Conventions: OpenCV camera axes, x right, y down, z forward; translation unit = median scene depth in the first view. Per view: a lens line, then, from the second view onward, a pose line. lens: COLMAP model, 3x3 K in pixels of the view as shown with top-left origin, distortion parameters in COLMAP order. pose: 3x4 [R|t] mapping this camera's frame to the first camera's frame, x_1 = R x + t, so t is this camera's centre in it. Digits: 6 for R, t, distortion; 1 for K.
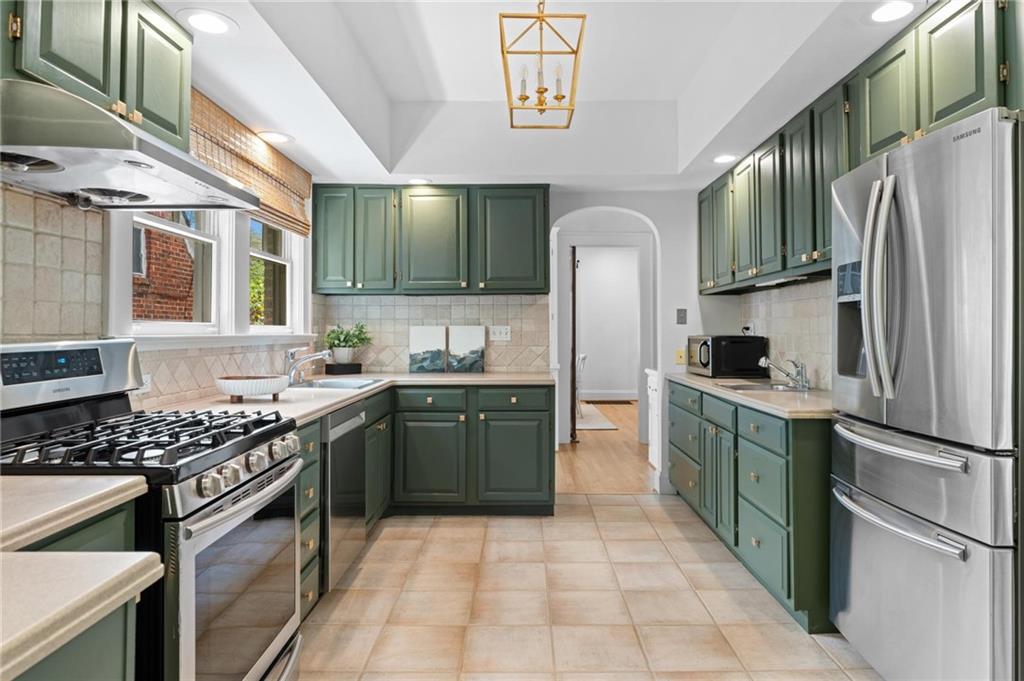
lens RADIAL K [[603.6, 0, 514.0], [0, 603.6, 316.7], [0, 0, 1]] dist [-0.004214, -0.000160]
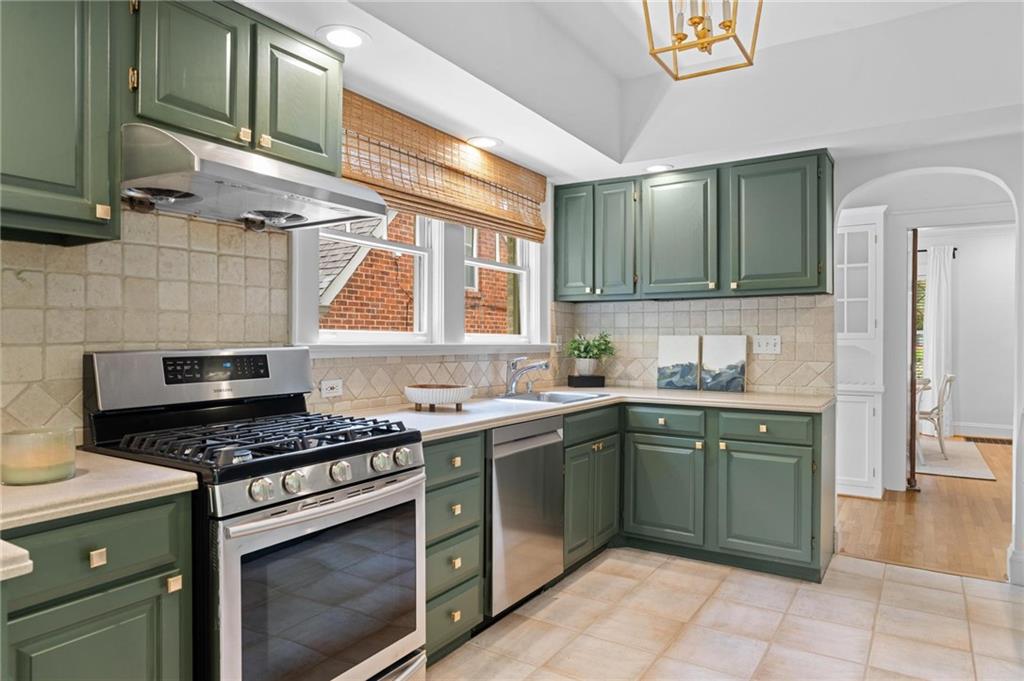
lens RADIAL K [[638.8, 0, 512.0], [0, 638.8, 340.5], [0, 0, 1]] dist [-0.001417, -0.002243]
pose [[0.849785, 0.004980, -0.527106, 0.159991], [0.006998, 0.999761, 0.020728, 0.002310], [0.527083, -0.021303, 0.849547, 0.114135]]
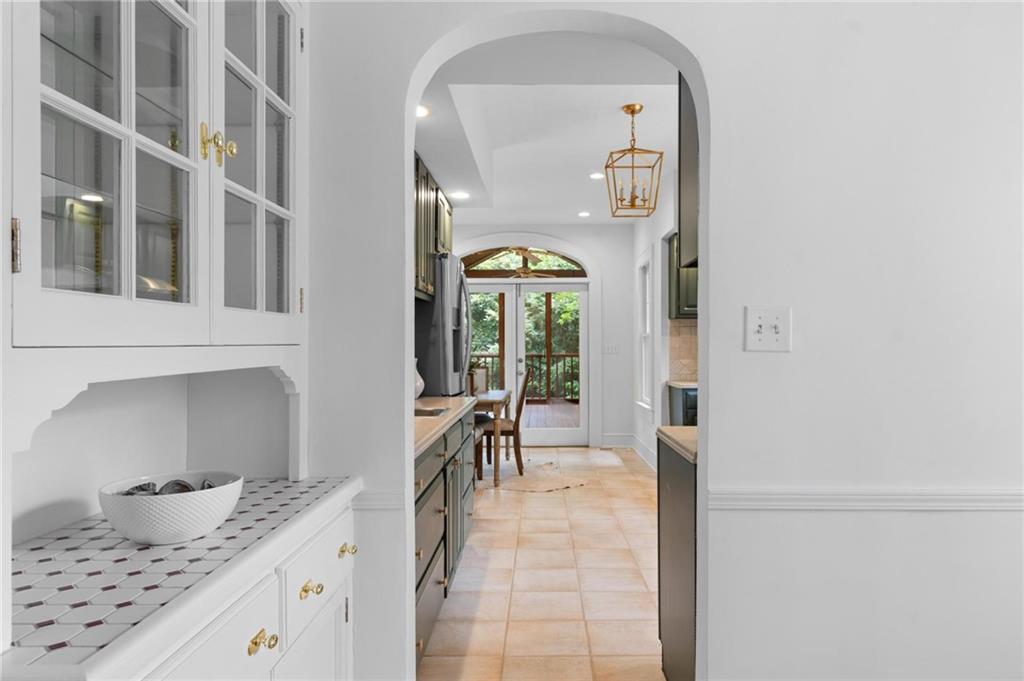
lens RADIAL K [[638.8, 0, 512.0], [0, 638.8, 340.5], [0, 0, 1]] dist [-0.001417, -0.002243]
pose [[-0.999527, 0.004854, 0.030382, 0.189502], [0.004205, 0.999762, -0.021389, 0.026769], [-0.030478, -0.021252, -0.999309, 1.622518]]
